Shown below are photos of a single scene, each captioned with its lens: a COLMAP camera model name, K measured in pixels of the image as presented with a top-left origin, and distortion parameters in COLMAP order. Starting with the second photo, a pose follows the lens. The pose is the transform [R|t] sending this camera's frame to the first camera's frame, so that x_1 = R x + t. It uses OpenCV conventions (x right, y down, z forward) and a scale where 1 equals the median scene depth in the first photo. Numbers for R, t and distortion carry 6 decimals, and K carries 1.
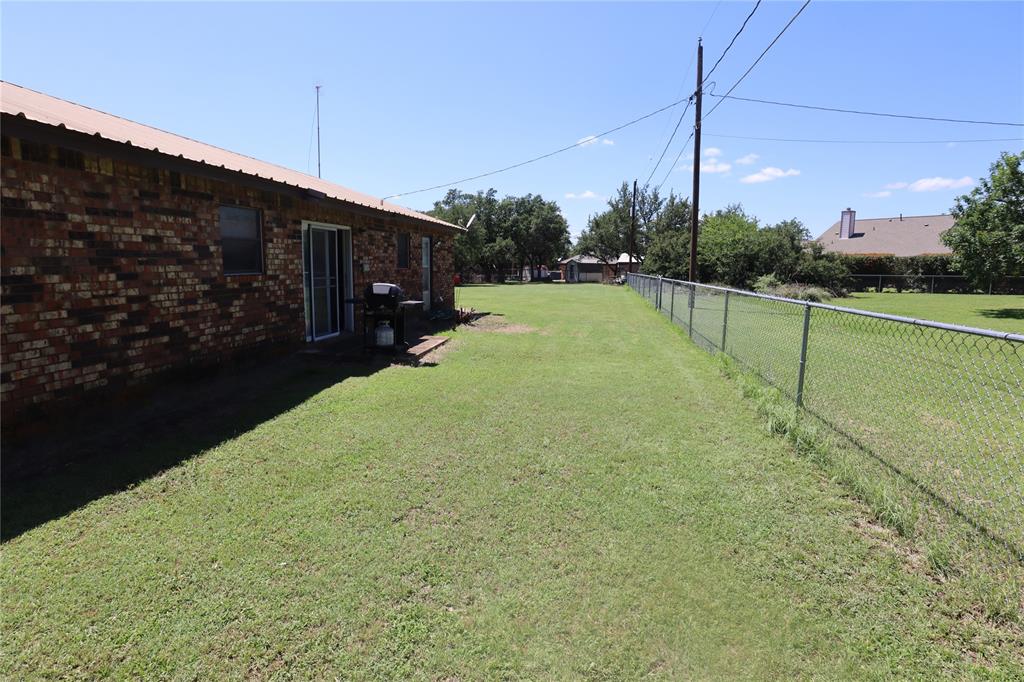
lens RADIAL K [[520.7, 0, 515.0], [0, 520.7, 335.1], [0, 0, 1]] dist [-0.046341, 0.019963]
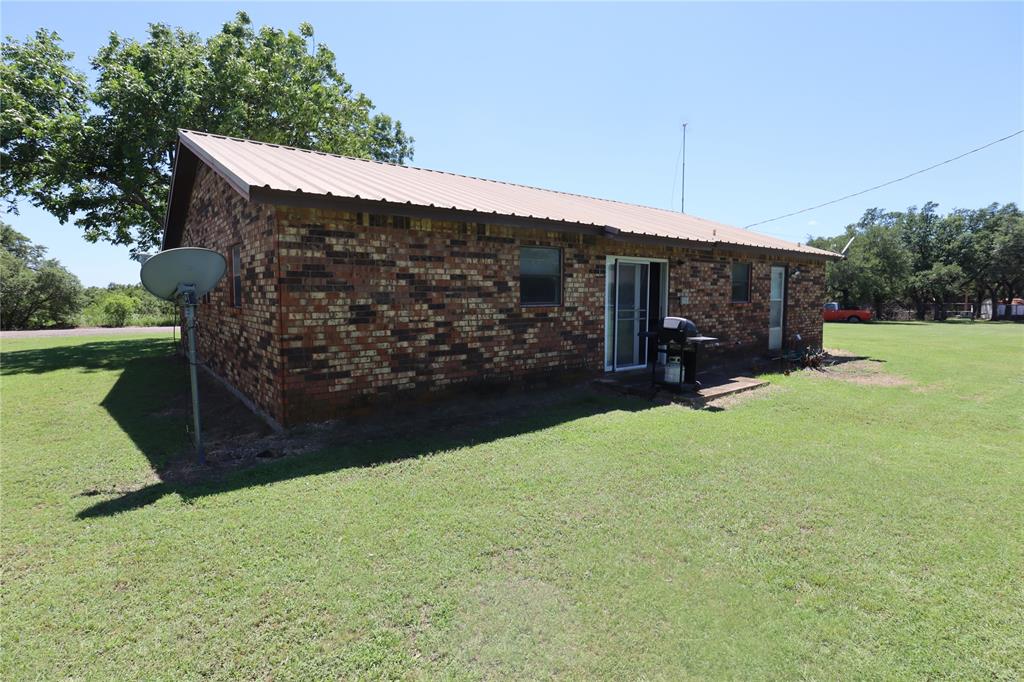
lens RADIAL K [[520.7, 0, 515.0], [0, 520.7, 335.1], [0, 0, 1]] dist [-0.046341, 0.019963]
pose [[0.731065, 0.046109, -0.680748, 0.240252], [-0.088501, 0.995694, -0.027601, -0.019496], [0.676544, 0.080425, 0.731997, 0.143137]]
